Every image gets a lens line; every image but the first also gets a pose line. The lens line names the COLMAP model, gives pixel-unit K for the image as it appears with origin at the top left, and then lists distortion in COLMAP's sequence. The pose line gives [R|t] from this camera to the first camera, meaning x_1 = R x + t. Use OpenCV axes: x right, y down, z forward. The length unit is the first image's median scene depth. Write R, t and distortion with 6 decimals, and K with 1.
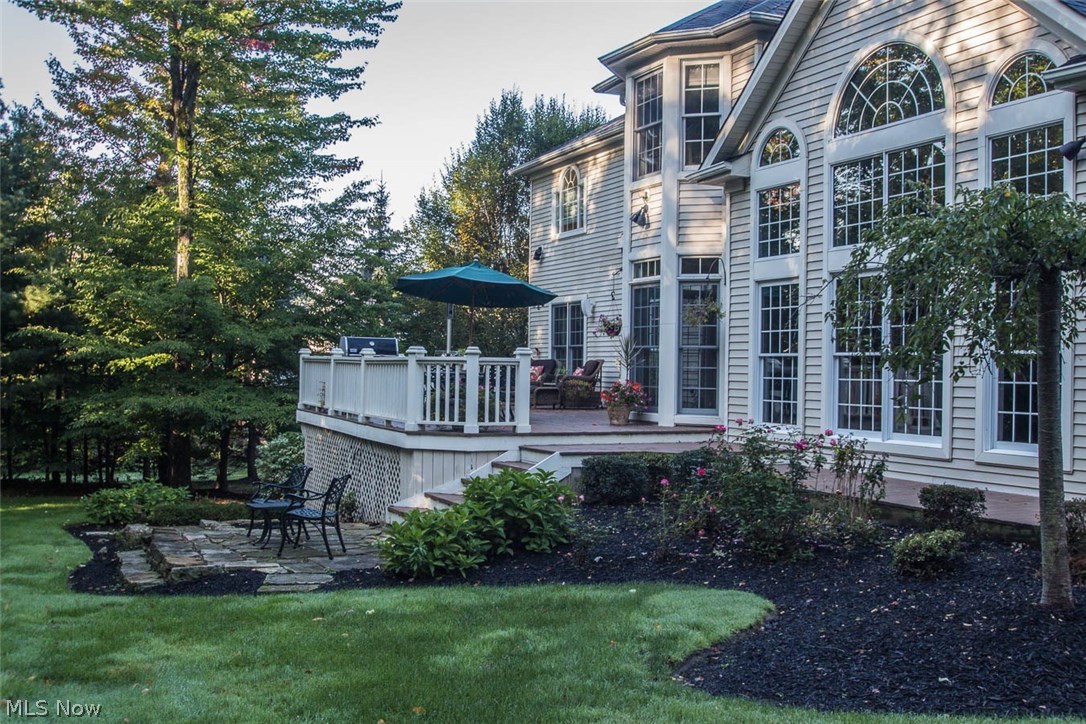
lens RADIAL K [[1182.8, 0, 542.4], [0, 1182.8, 355.6], [0, 0, 1]] dist [-0.023877, 0.000000]
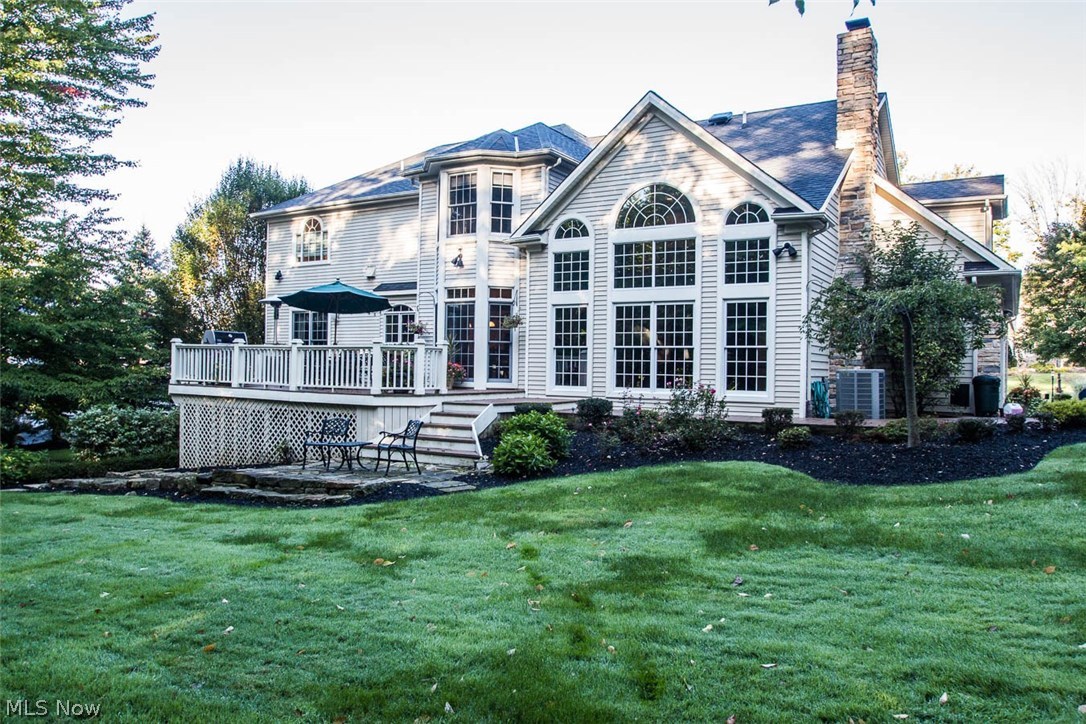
lens RADIAL K [[813.3, 0, 543.7], [0, 813.3, 370.2], [0, 0, 1]] dist [-0.034715, 0.001318]
pose [[0.811294, -0.001189, 0.584637, -0.489282], [-0.011095, 0.999787, 0.017430, 0.011864], [-0.584533, -0.020627, 0.811107, 0.033051]]
